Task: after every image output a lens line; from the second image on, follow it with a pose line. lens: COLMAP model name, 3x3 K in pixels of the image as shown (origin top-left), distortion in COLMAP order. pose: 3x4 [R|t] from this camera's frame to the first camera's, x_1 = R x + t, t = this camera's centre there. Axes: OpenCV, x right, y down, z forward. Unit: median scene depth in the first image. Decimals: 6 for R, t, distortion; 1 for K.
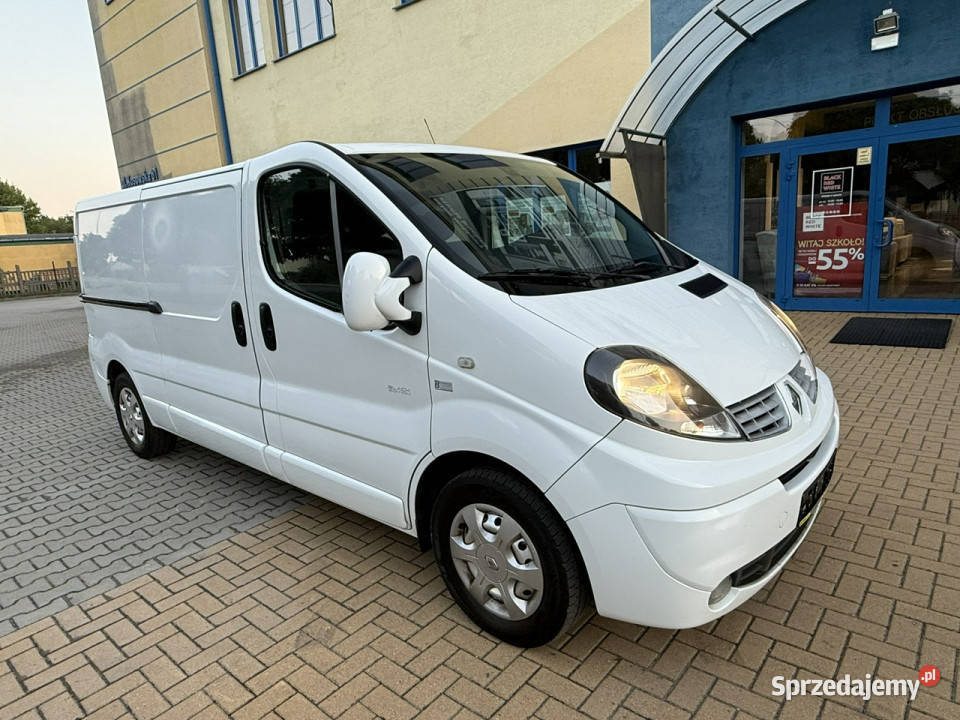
lens RADIAL K [[605.1, 0, 480.0], [0, 605.1, 360.0], [0, 0, 1]] dist [0.005760, 0.002704]
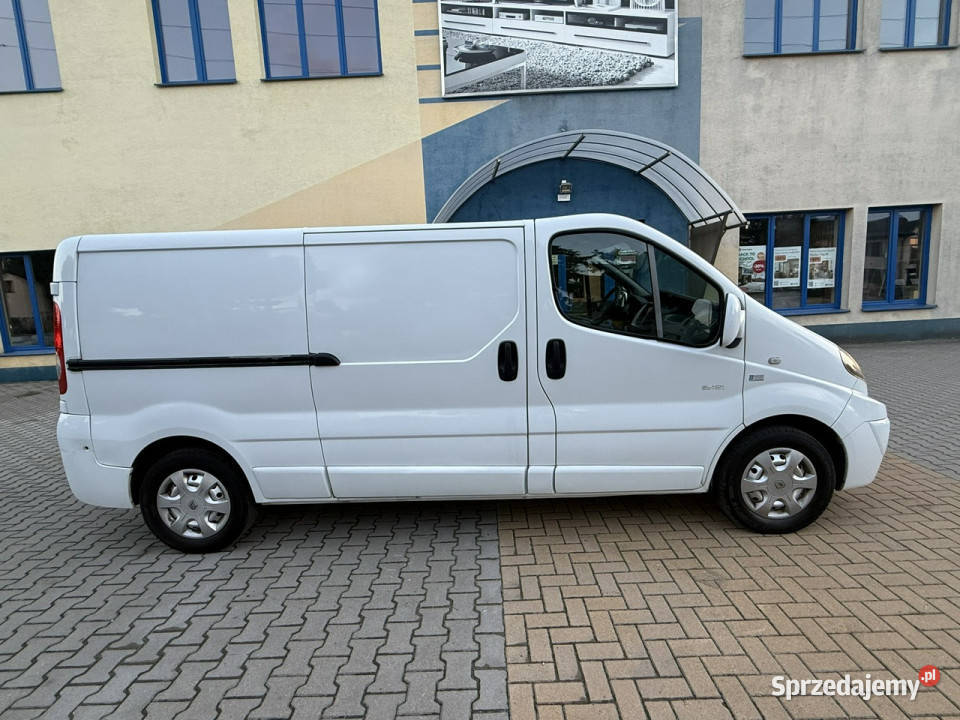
lens RADIAL K [[471.4, 0, 477.6], [0, 471.4, 361.3], [0, 0, 1]] dist [0.000765, -0.000987]
pose [[0.757819, -0.065946, 0.649123, -0.513035], [0.129380, 0.990312, -0.050437, -0.011660], [-0.639508, 0.122206, 0.759009, 0.191919]]
